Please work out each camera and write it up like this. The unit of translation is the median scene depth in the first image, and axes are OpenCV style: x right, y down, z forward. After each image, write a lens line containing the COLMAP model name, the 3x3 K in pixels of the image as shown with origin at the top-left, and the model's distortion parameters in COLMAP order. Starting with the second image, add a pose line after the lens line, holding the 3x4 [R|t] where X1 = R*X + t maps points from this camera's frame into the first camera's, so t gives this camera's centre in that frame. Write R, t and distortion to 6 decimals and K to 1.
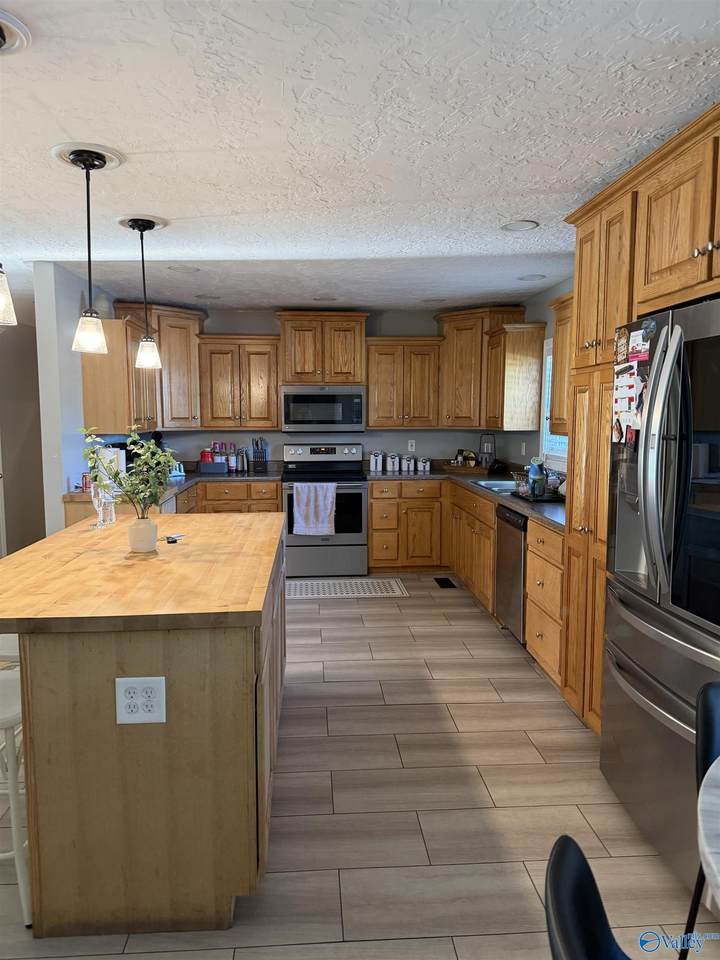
lens RADIAL K [[671.7, 0, 360.0], [0, 671.7, 480.0], [0, 0, 1]] dist [0.128026, -0.202098]
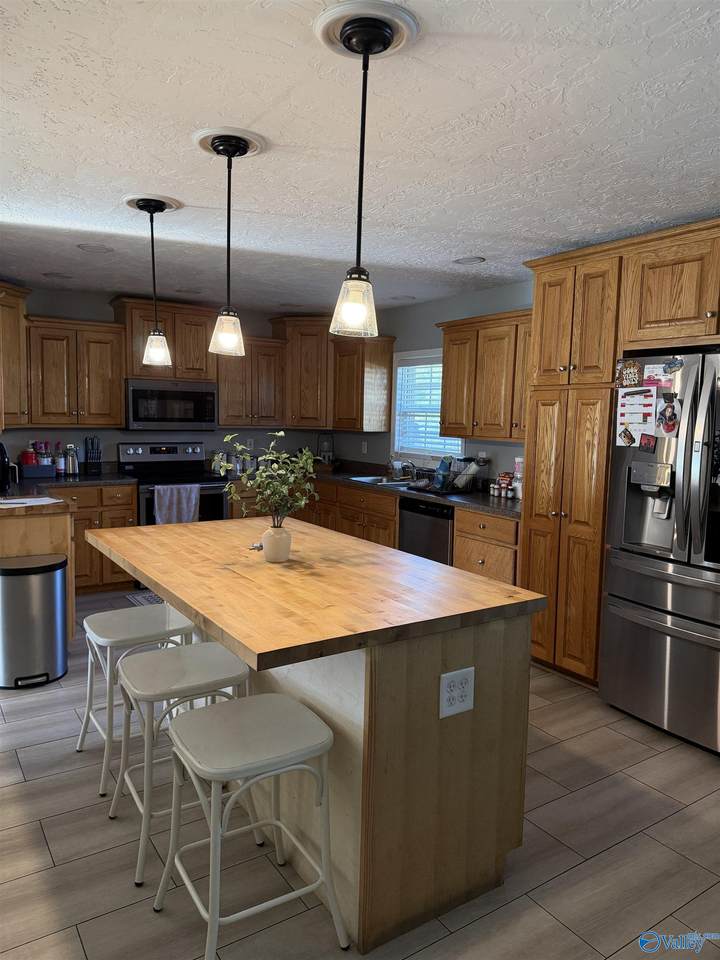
lens RADIAL K [[671.7, 0, 360.0], [0, 671.7, 480.0], [0, 0, 1]] dist [0.128026, -0.202098]
pose [[0.863458, -0.031515, 0.503435, -0.324130], [0.027067, 0.999503, 0.016145, -0.010959], [-0.503694, -0.000314, 0.863882, 0.050152]]
